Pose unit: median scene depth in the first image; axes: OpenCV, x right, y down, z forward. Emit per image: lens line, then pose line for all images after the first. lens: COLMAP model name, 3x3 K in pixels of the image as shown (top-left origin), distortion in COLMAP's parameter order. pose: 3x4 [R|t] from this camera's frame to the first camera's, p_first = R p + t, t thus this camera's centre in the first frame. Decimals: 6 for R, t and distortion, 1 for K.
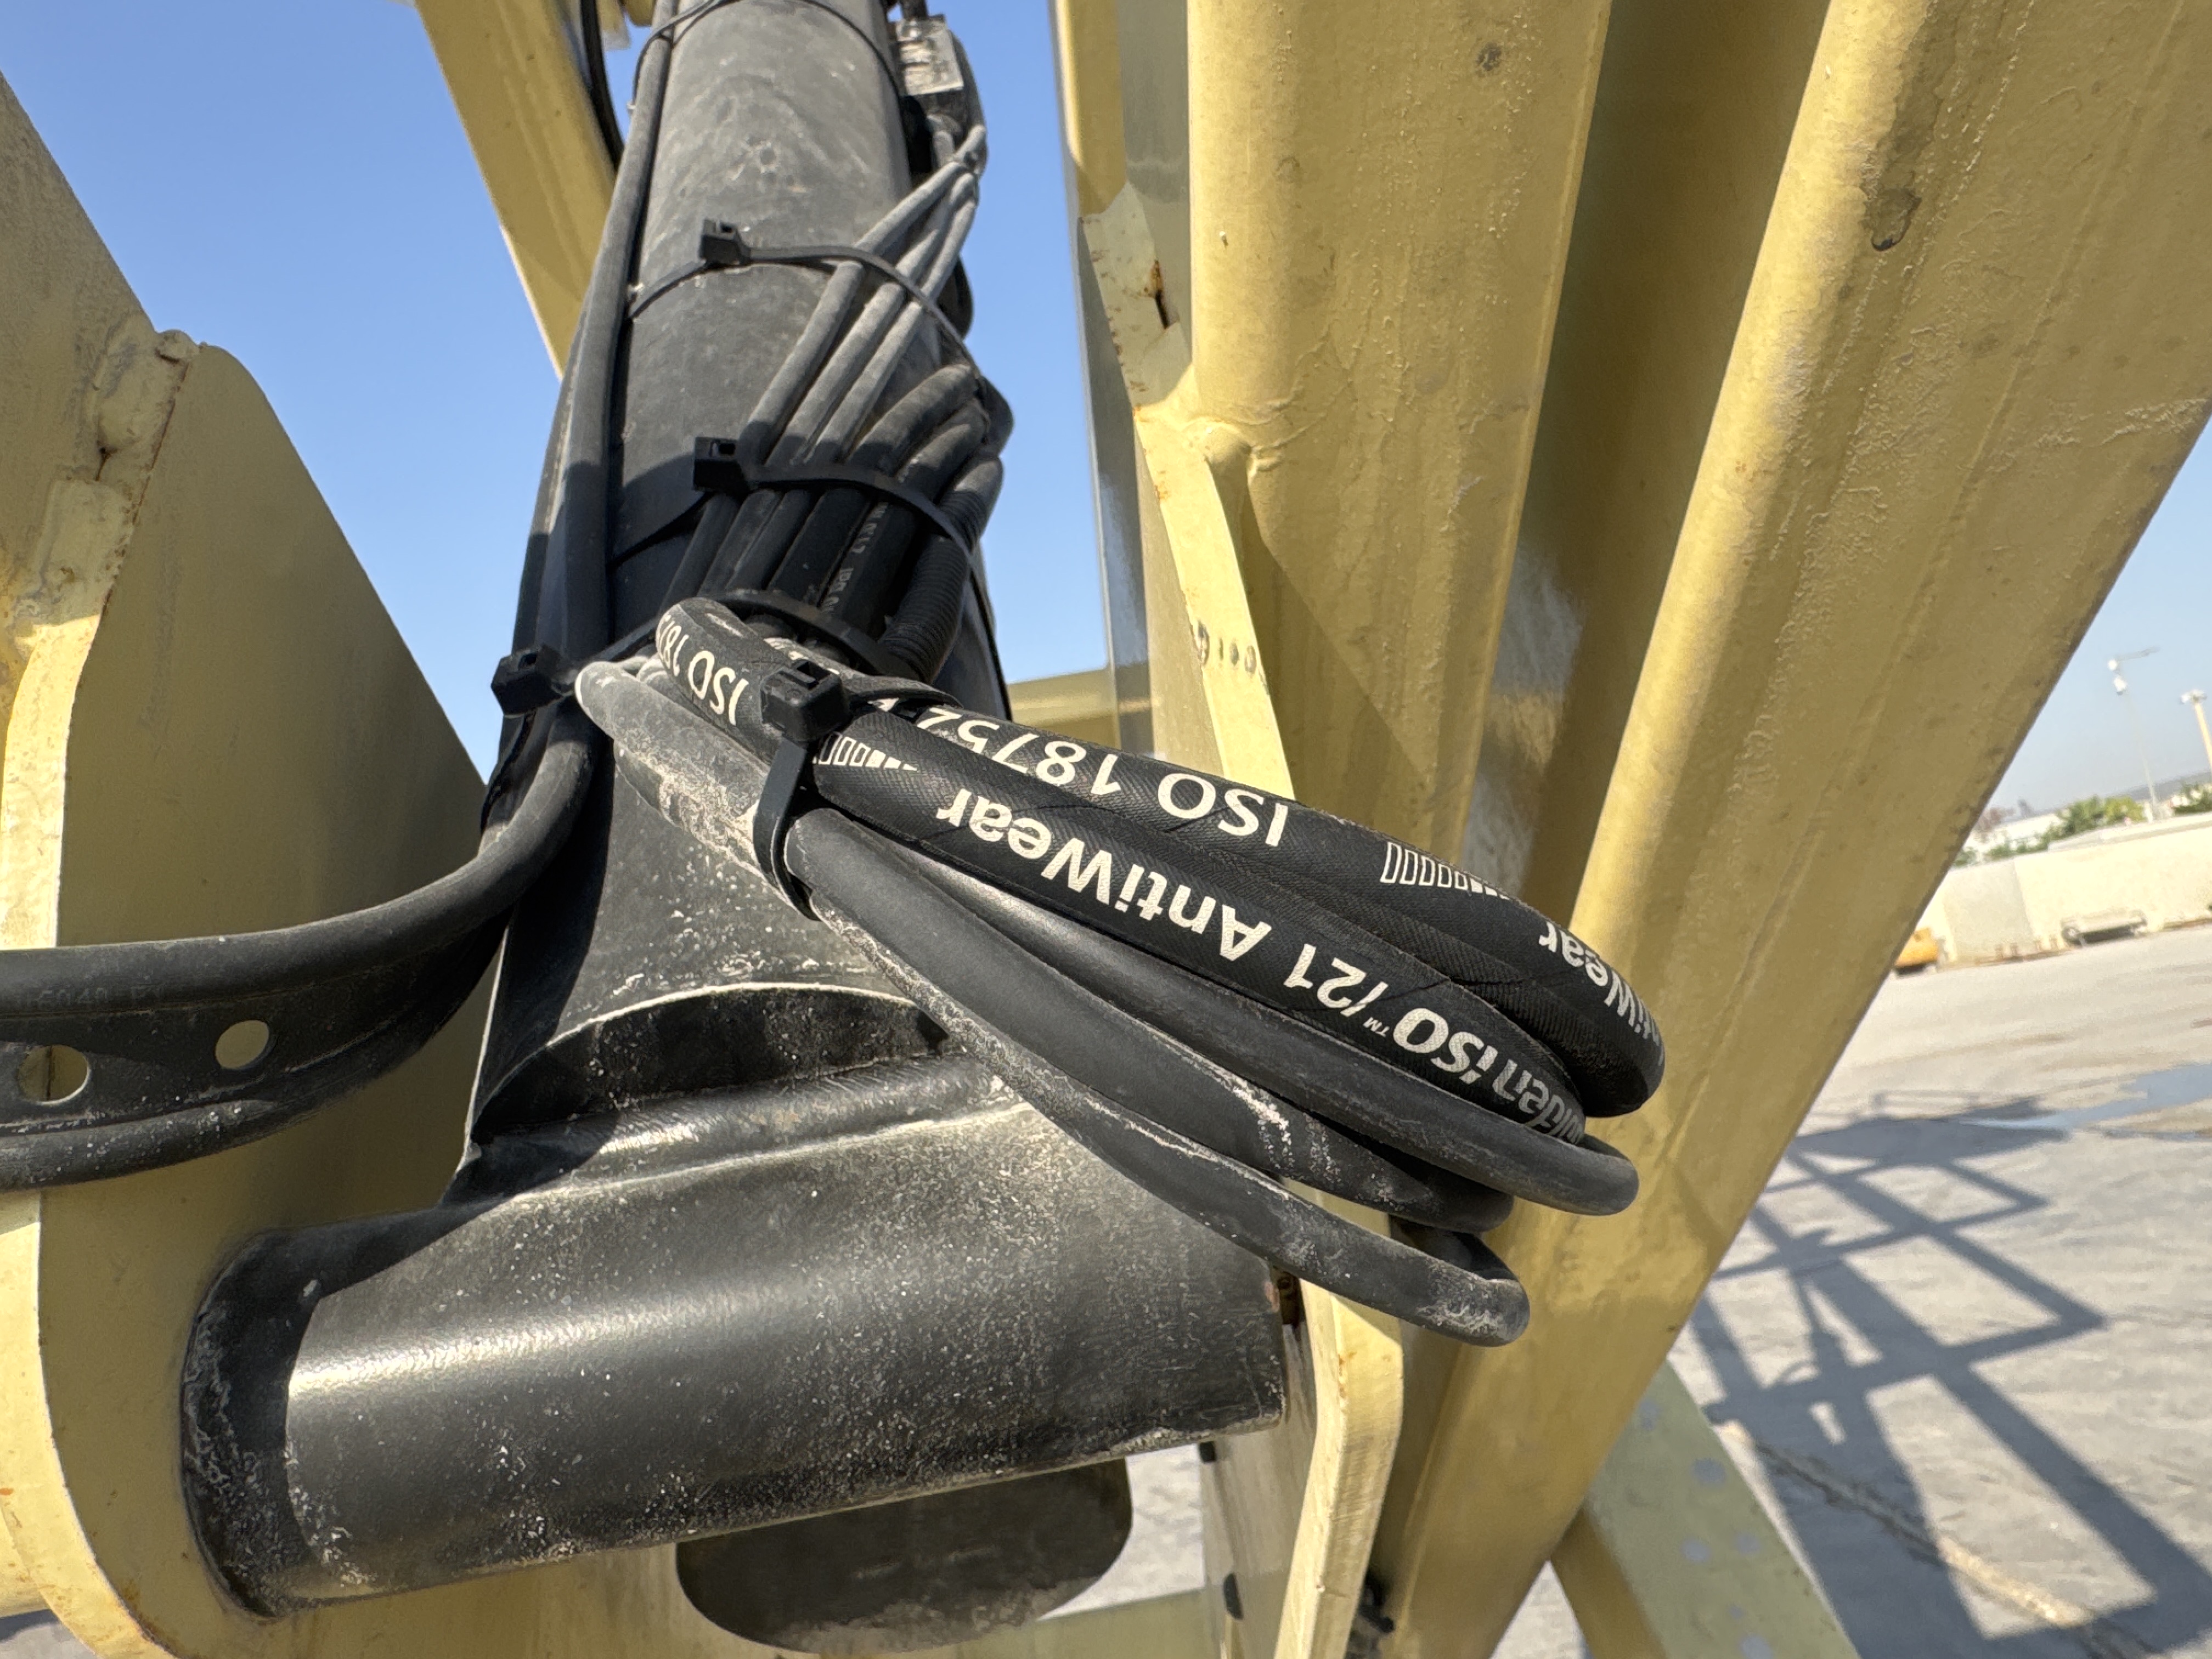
lens RADIAL K [[1549.3, 0, 1106.0], [0, 1549.3, 829.5], [0, 0, 1]] dist [-0.002189, -0.003022]
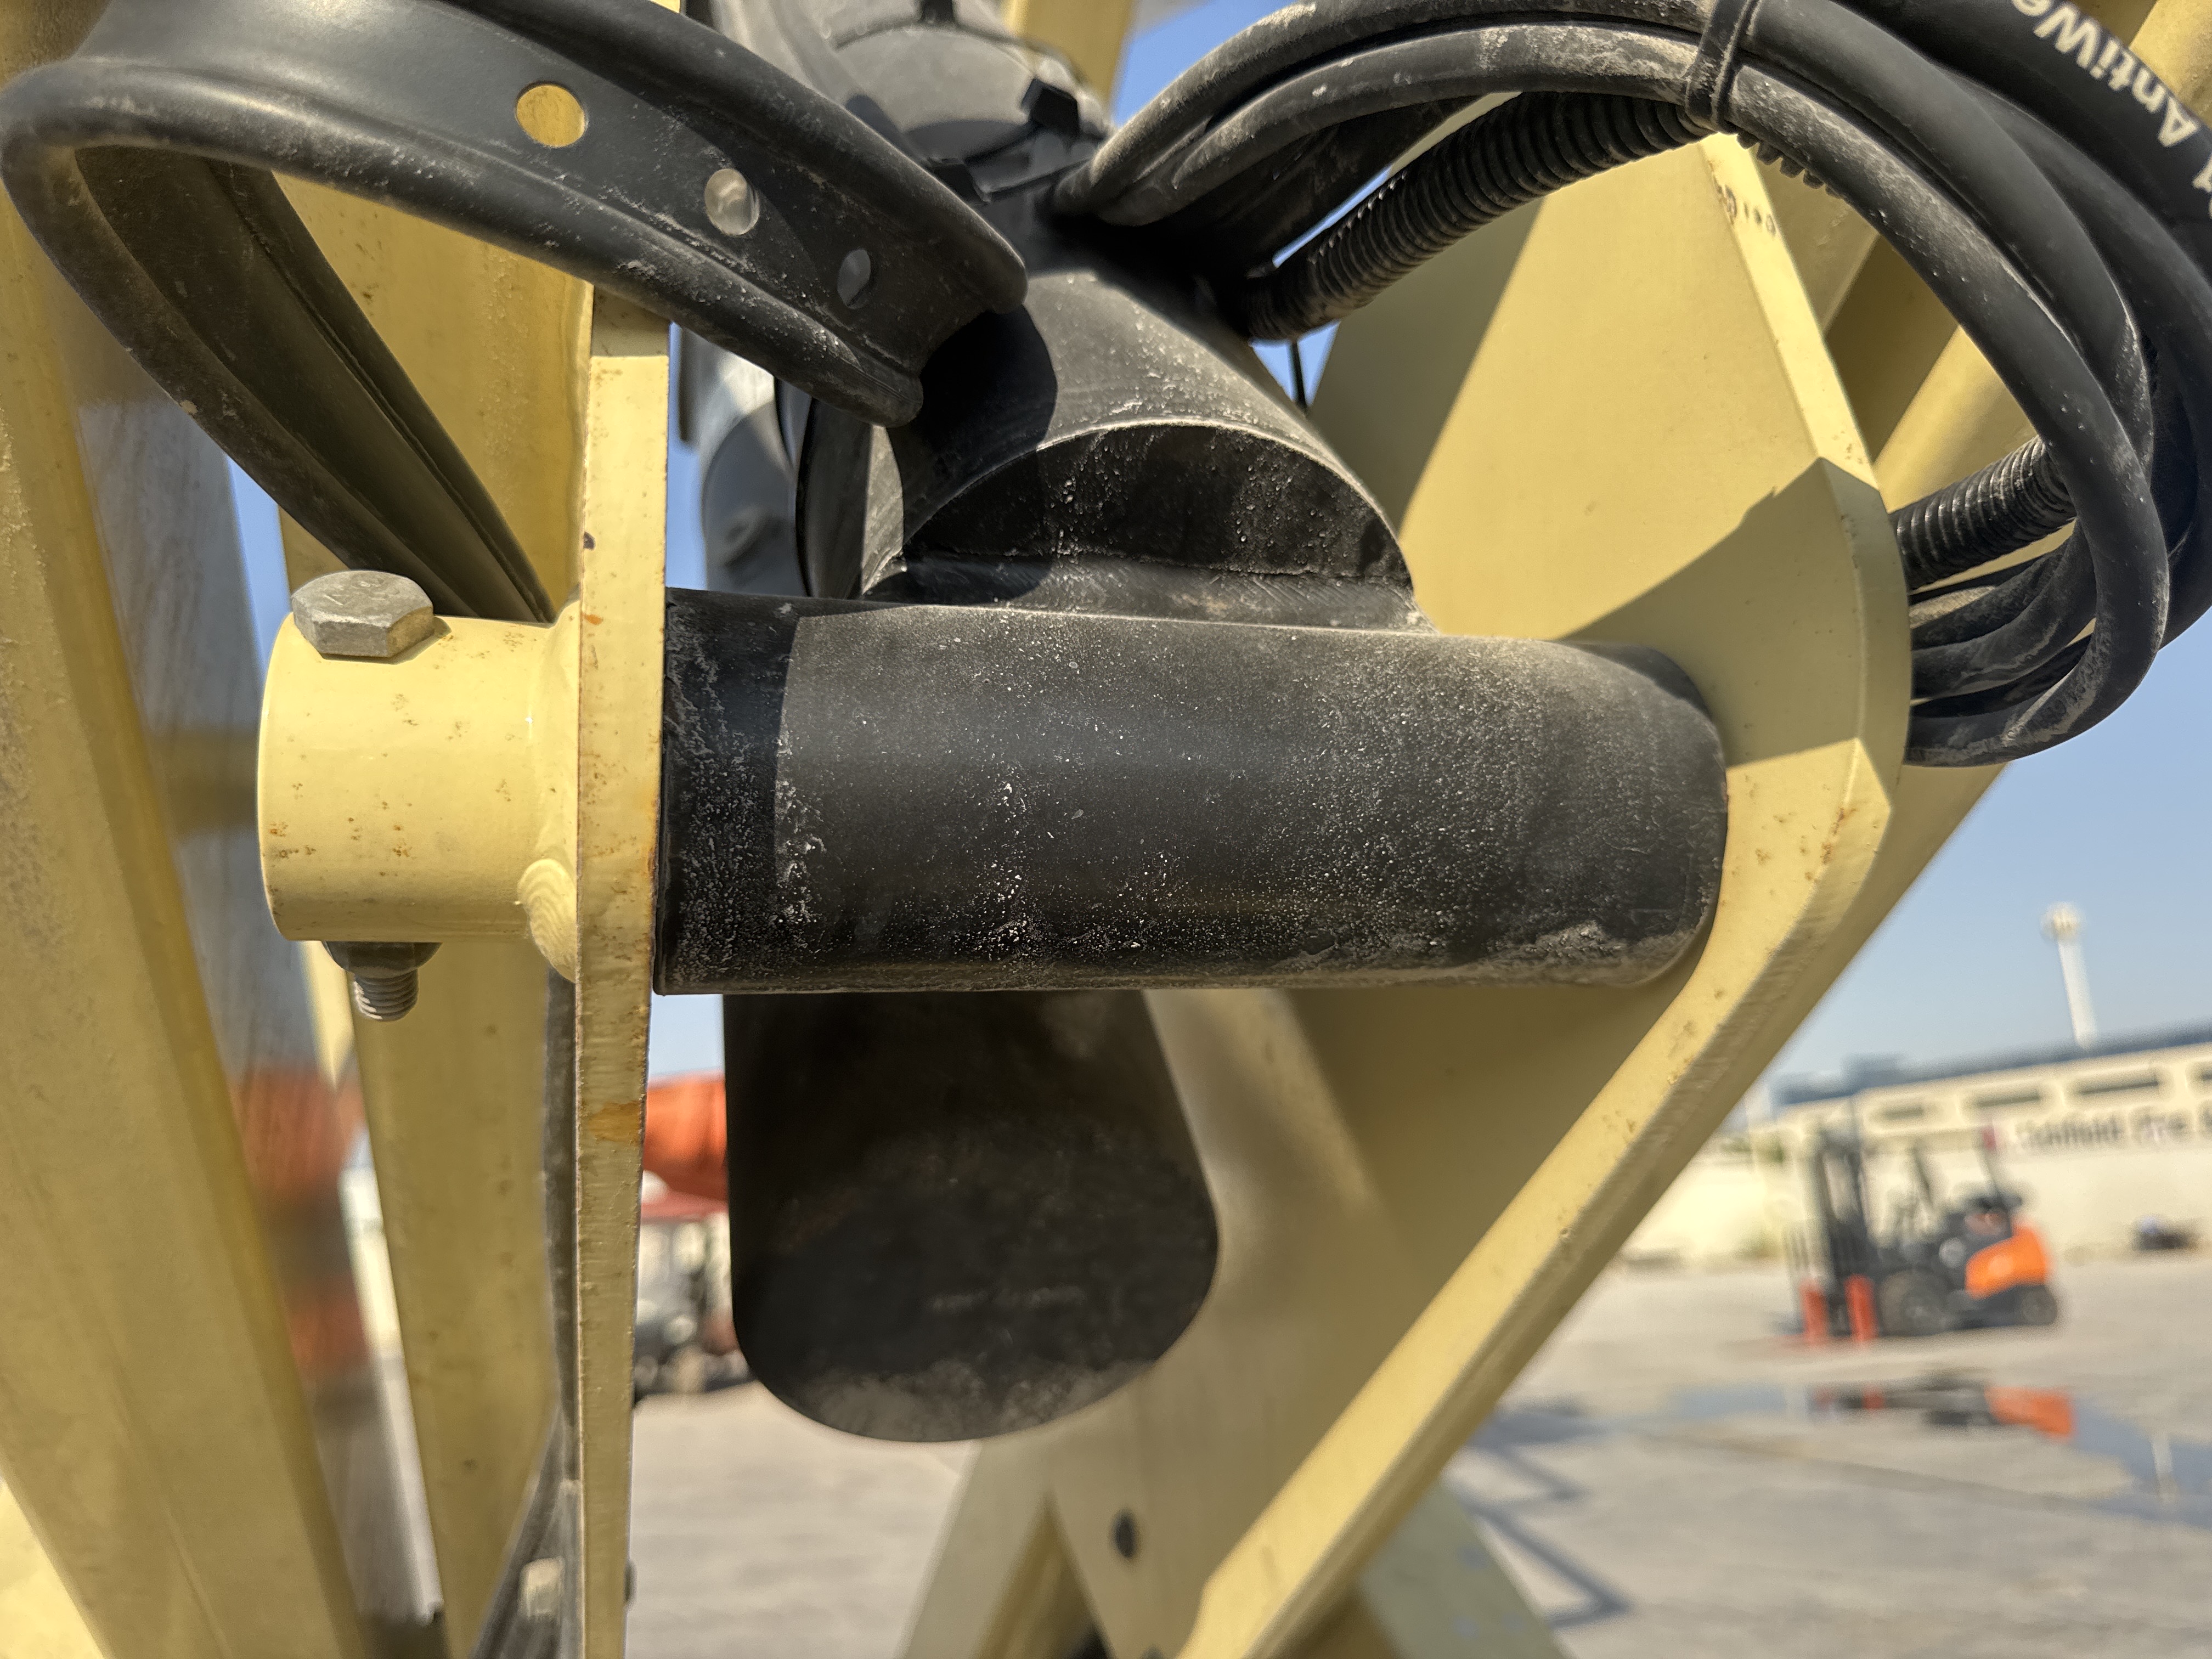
lens RADIAL K [[1607.1, 0, 1106.0], [0, 1607.1, 829.5], [0, 0, 1]] dist [0.094119, -0.156531]
pose [[0.959928, 0.182099, 0.213019, -0.526746], [-0.153398, 0.977556, -0.144405, 0.548919], [-0.234534, 0.105942, 0.966318, 0.044520]]
